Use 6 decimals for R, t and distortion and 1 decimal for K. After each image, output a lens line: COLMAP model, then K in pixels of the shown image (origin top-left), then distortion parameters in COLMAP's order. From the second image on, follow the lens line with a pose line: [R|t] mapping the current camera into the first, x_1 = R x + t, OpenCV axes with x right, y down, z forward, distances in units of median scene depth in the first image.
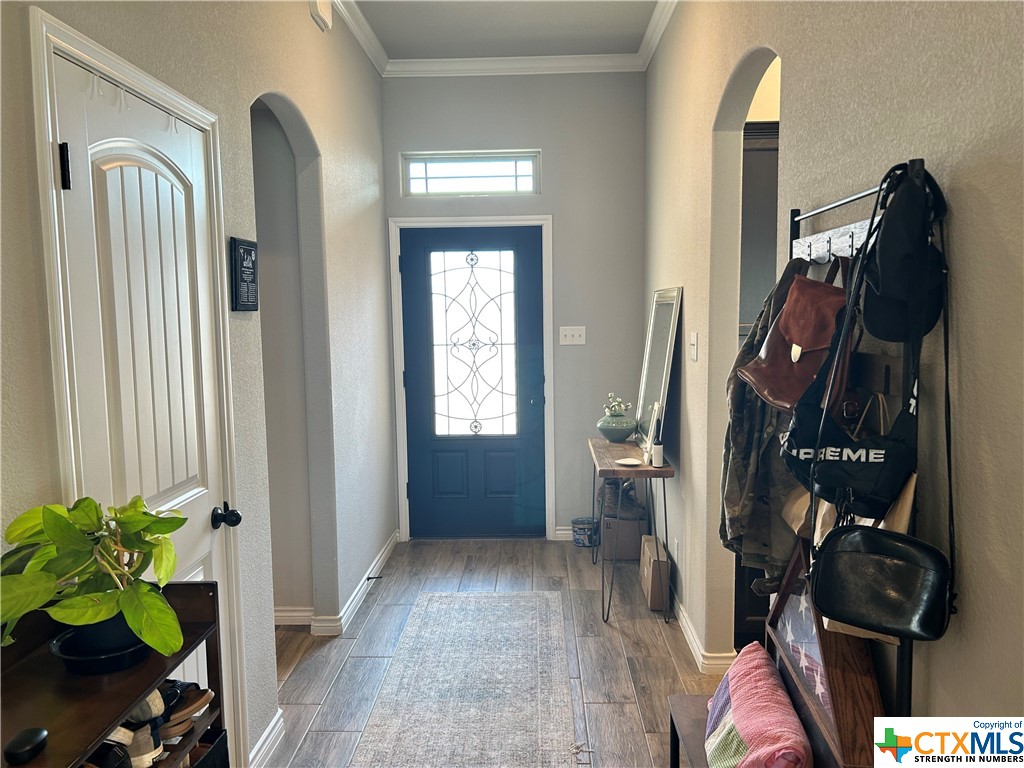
lens RADIAL K [[767.8, 0, 520.0], [0, 767.8, 386.4], [0, 0, 1]] dist [0.064200, -0.083959]
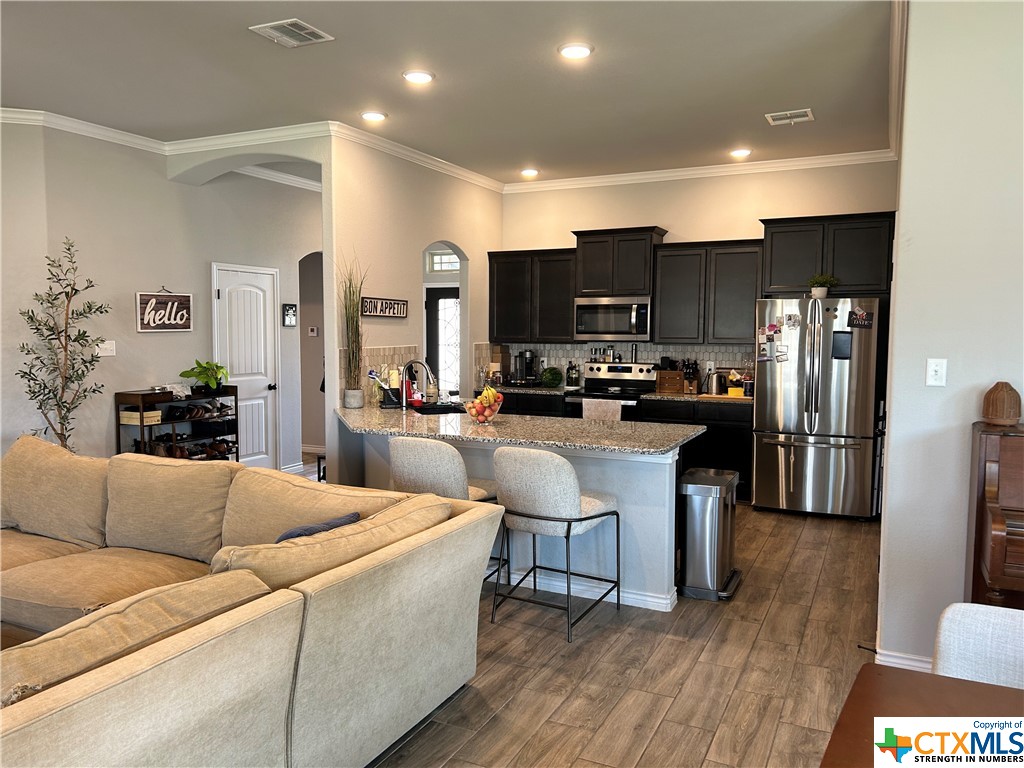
lens RADIAL K [[767.8, 0, 520.0], [0, 767.8, 386.4], [0, 0, 1]] dist [0.064200, -0.083959]
pose [[0.911983, 0.050451, -0.407113, 0.919088], [-0.058861, 0.998233, -0.008151, 0.060198], [0.405983, 0.031396, 0.913341, -0.766160]]
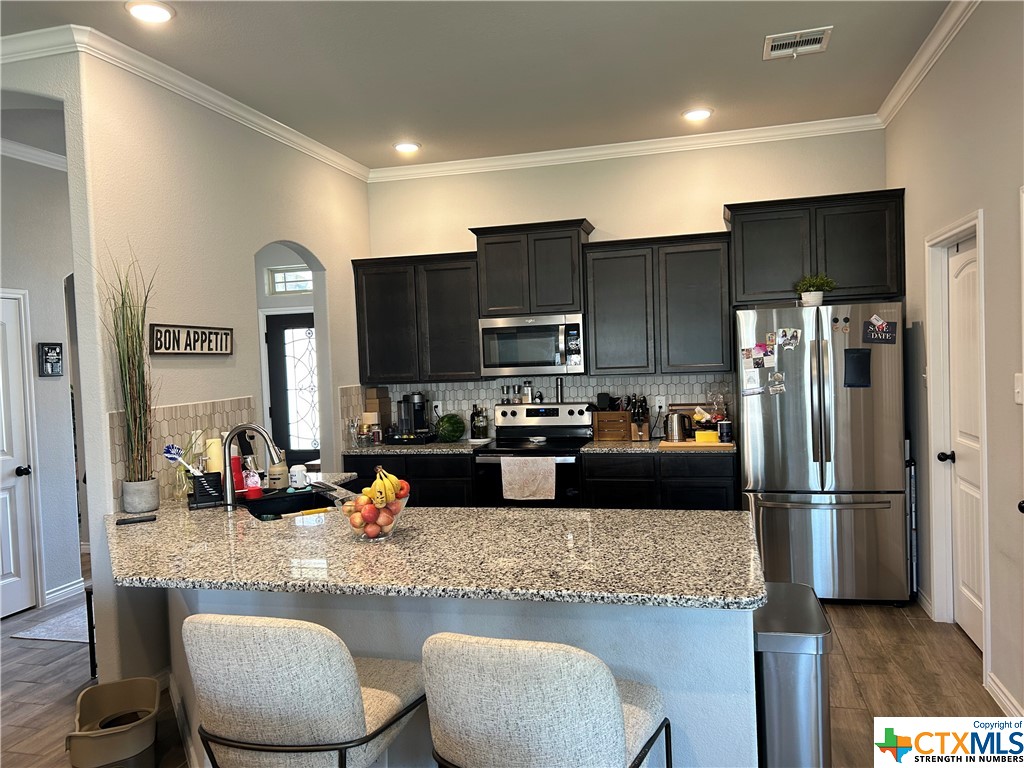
lens RADIAL K [[767.8, 0, 520.0], [0, 767.8, 386.4], [0, 0, 1]] dist [0.064200, -0.083959]
pose [[0.972444, -0.013482, -0.232744, 0.697361], [0.000884, 0.998533, -0.054148, 0.023105], [0.233133, 0.052450, 0.971029, -0.383000]]
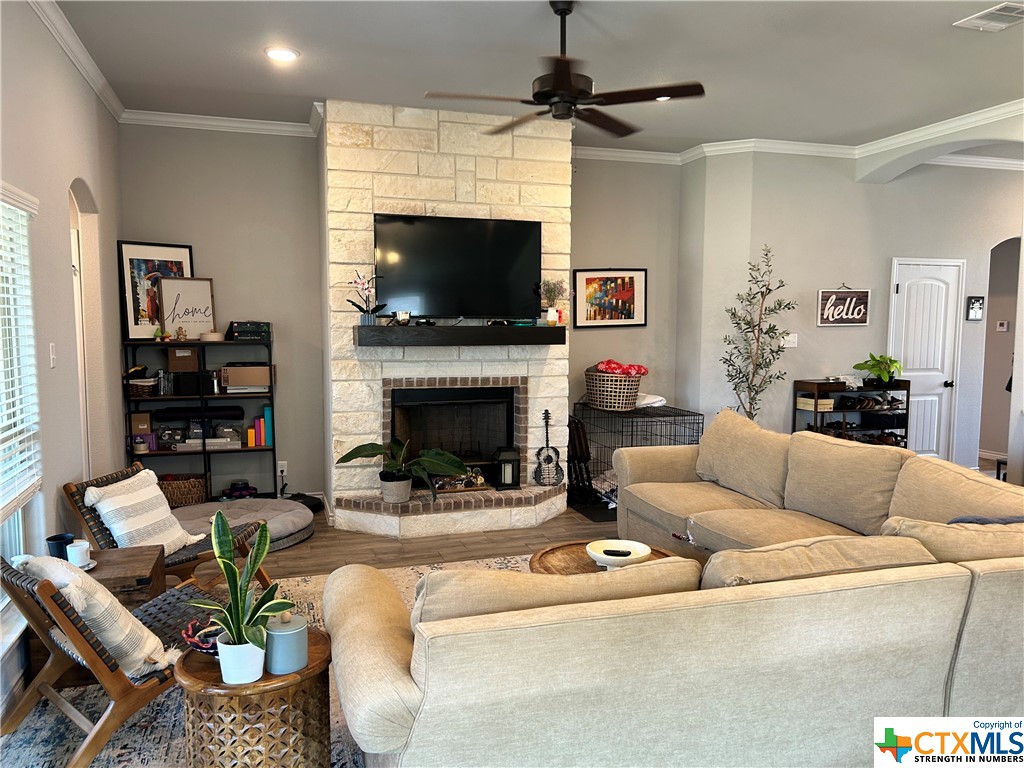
lens RADIAL K [[752.9, 0, 512.0], [0, 752.9, 384.0], [0, 0, 1]] dist [0.039213, -0.040326]
pose [[0.309221, 0.096192, -0.946113, 0.950274], [-0.101464, 0.992530, 0.067750, 0.064423], [0.945562, 0.075047, 0.316671, -0.802269]]
